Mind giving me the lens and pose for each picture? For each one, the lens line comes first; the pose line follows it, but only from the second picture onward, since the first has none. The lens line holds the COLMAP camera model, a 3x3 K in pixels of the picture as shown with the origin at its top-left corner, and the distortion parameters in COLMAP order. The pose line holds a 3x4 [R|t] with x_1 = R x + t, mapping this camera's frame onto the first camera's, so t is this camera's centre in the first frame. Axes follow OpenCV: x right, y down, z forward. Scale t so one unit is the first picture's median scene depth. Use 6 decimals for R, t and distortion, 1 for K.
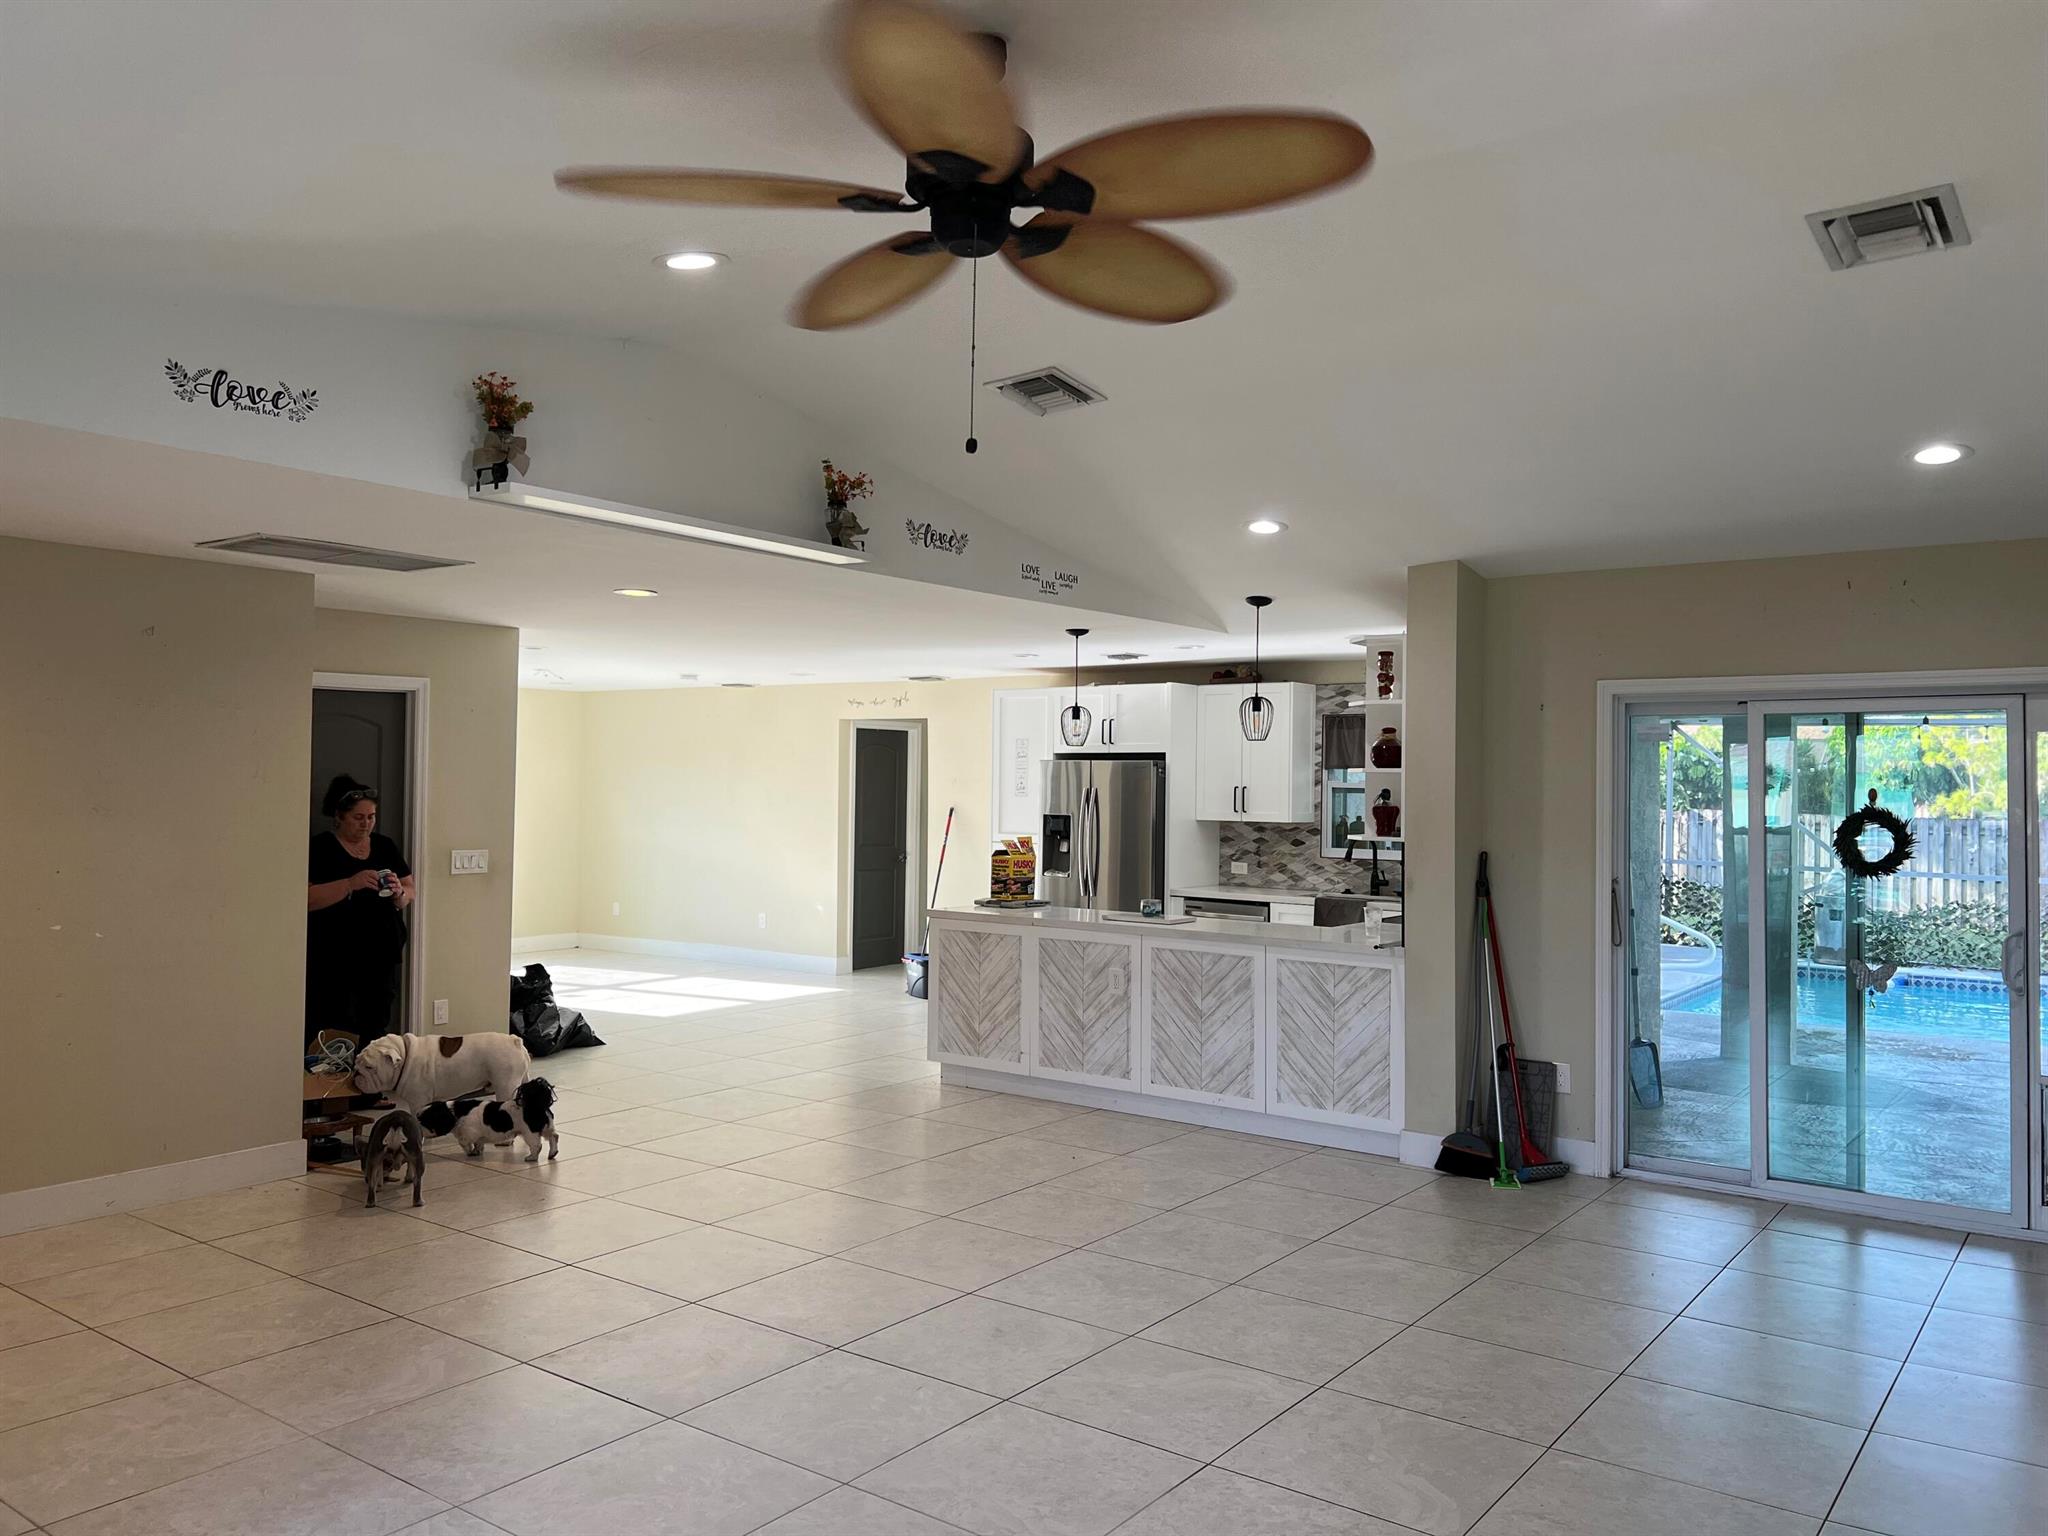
lens RADIAL K [[1553.4, 0, 1023.7], [0, 1553.4, 767.1], [0, 0, 1]] dist [0.025555, -0.028585]
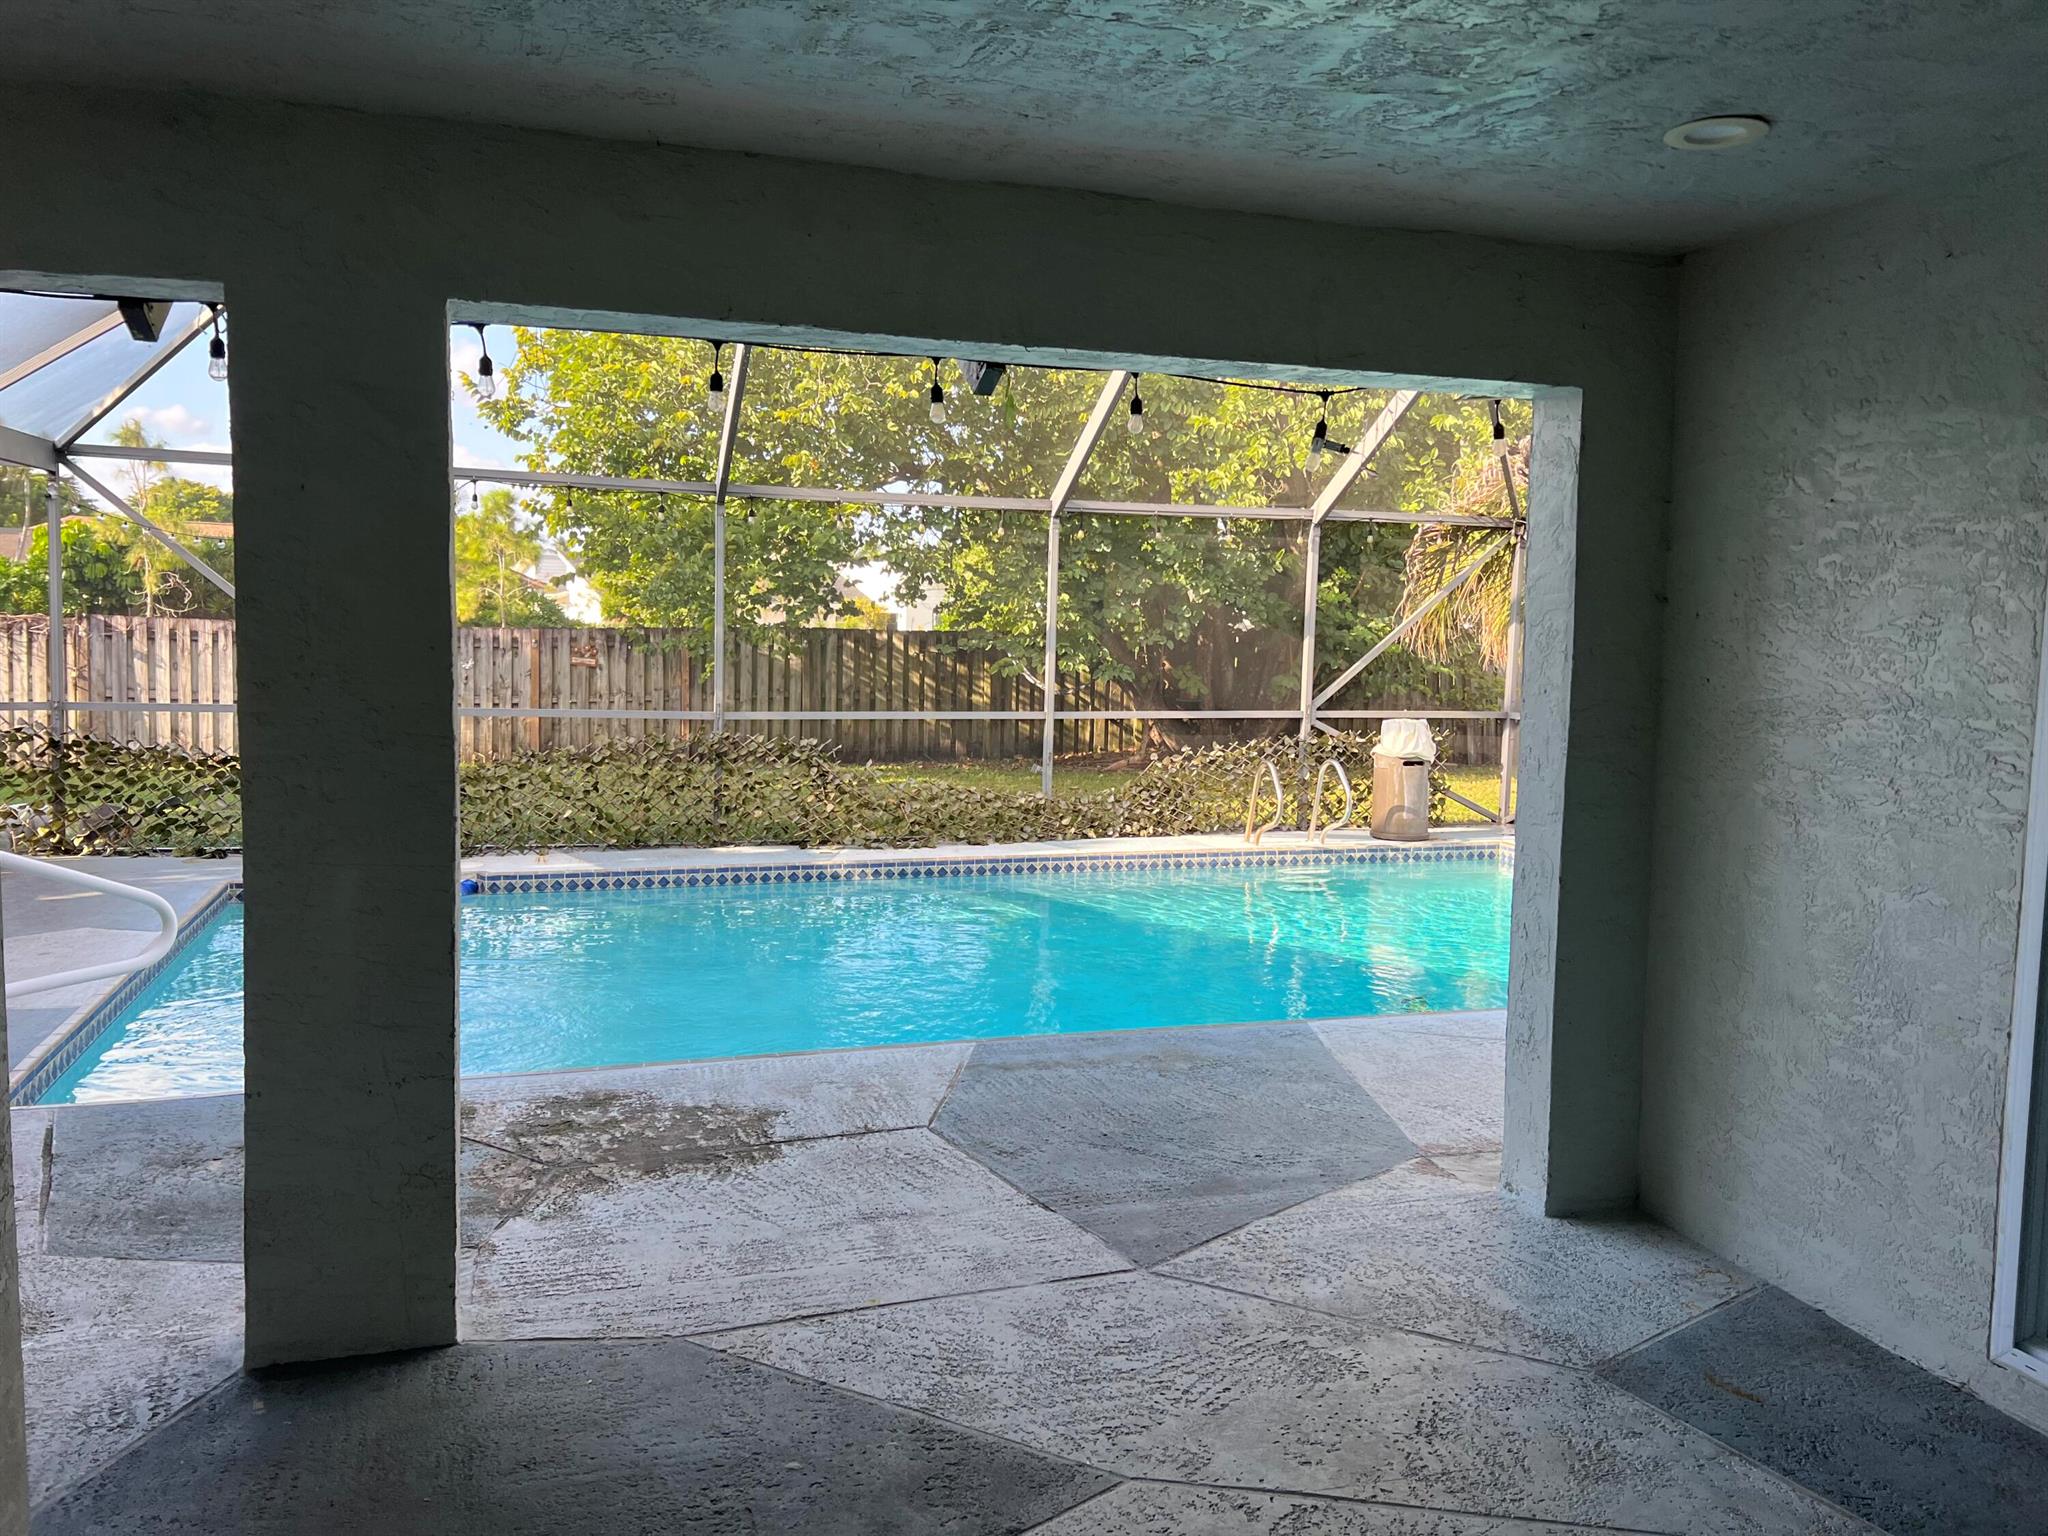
lens RADIAL K [[1553.4, 0, 1025.1], [0, 1553.4, 761.1], [0, 0, 1]] dist [0.025555, -0.028585]
pose [[0.587056, -0.072768, 0.806269, 0.170173], [-0.022039, 0.994146, 0.105771, 0.014248], [-0.809246, -0.079863, 0.582016, 0.405617]]
